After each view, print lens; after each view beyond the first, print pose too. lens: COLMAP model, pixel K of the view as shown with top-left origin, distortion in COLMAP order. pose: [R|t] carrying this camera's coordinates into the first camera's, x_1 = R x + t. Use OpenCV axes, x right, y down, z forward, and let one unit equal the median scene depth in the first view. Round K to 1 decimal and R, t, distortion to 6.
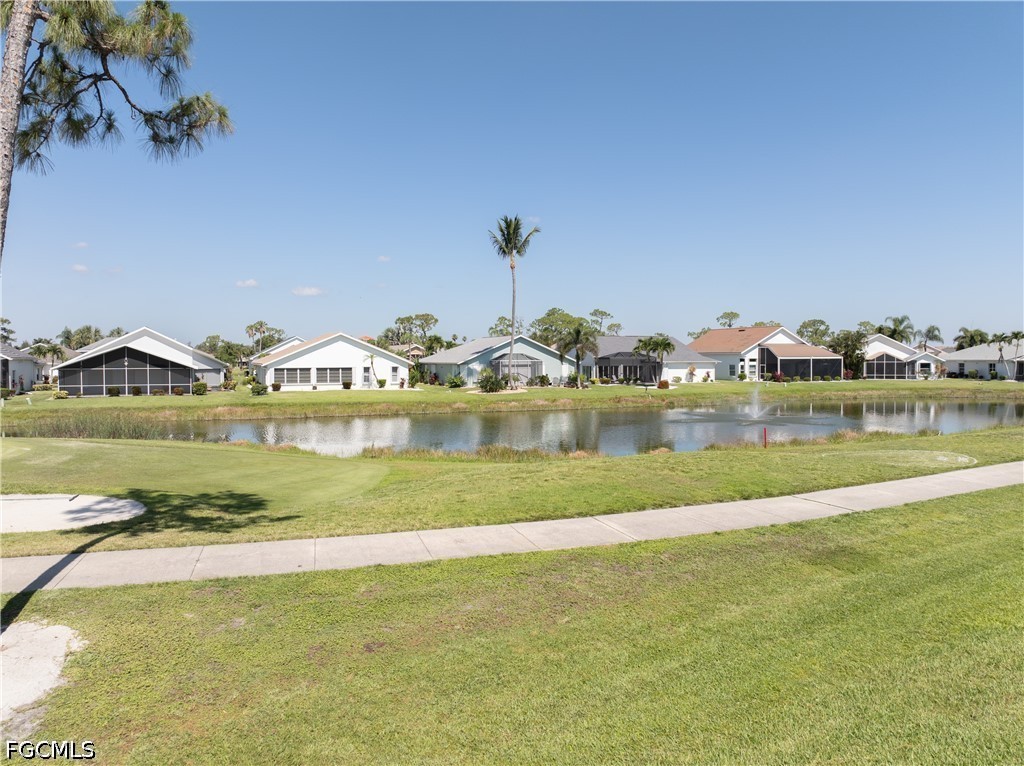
lens RADIAL K [[714.7, 0, 512.4], [0, 714.7, 383.0], [0, 0, 1]] dist [-0.046977, 0.014529]
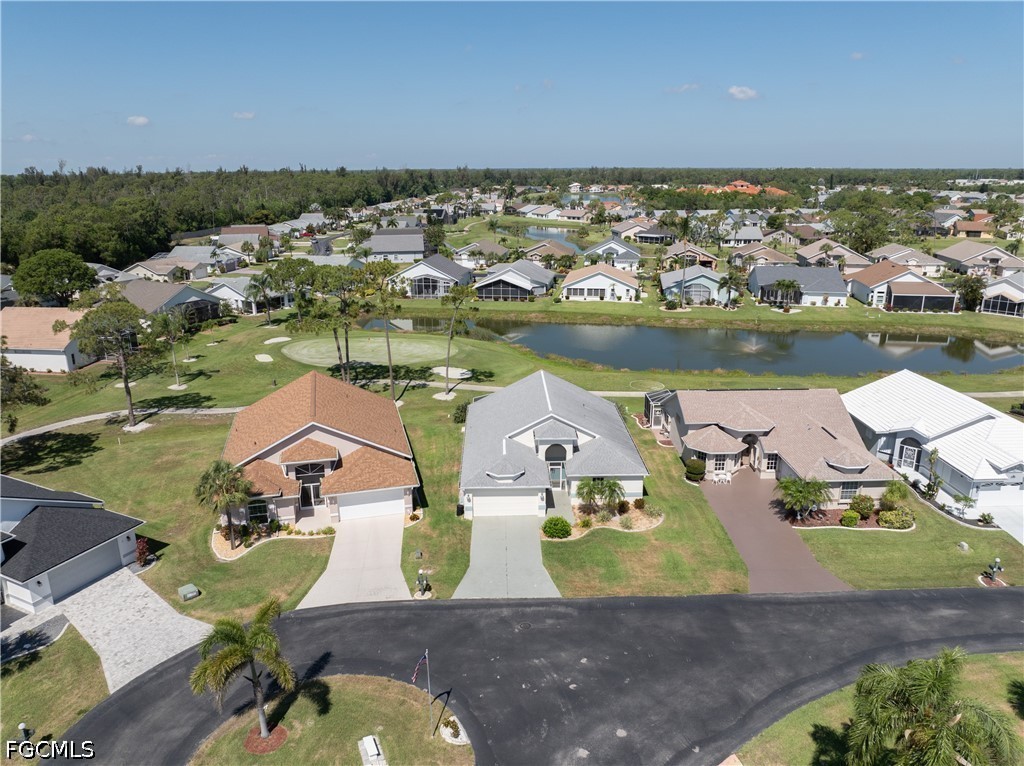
lens RADIAL K [[714.7, 0, 513.1], [0, 714.7, 378.6], [0, 0, 1]] dist [-0.046977, 0.014529]
pose [[0.845099, 0.148400, -0.513600, 0.582423], [-0.014245, 0.966611, 0.255853, -0.272601], [0.534420, -0.208905, 0.818996, -0.756664]]
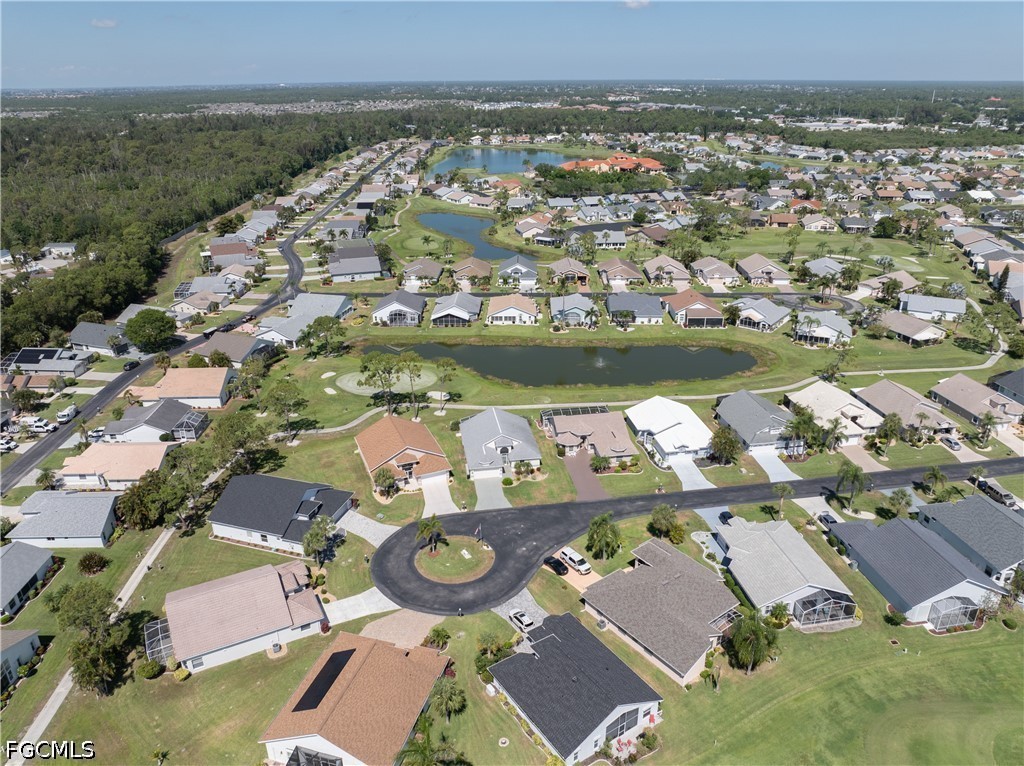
lens RADIAL K [[714.7, 0, 511.1], [0, 714.7, 384.5], [0, 0, 1]] dist [-0.046977, 0.014529]
pose [[0.910484, 0.160036, -0.381323, 0.949100], [-0.008056, 0.928775, 0.370558, -0.864291], [0.413466, -0.334315, 0.846924, -1.657748]]
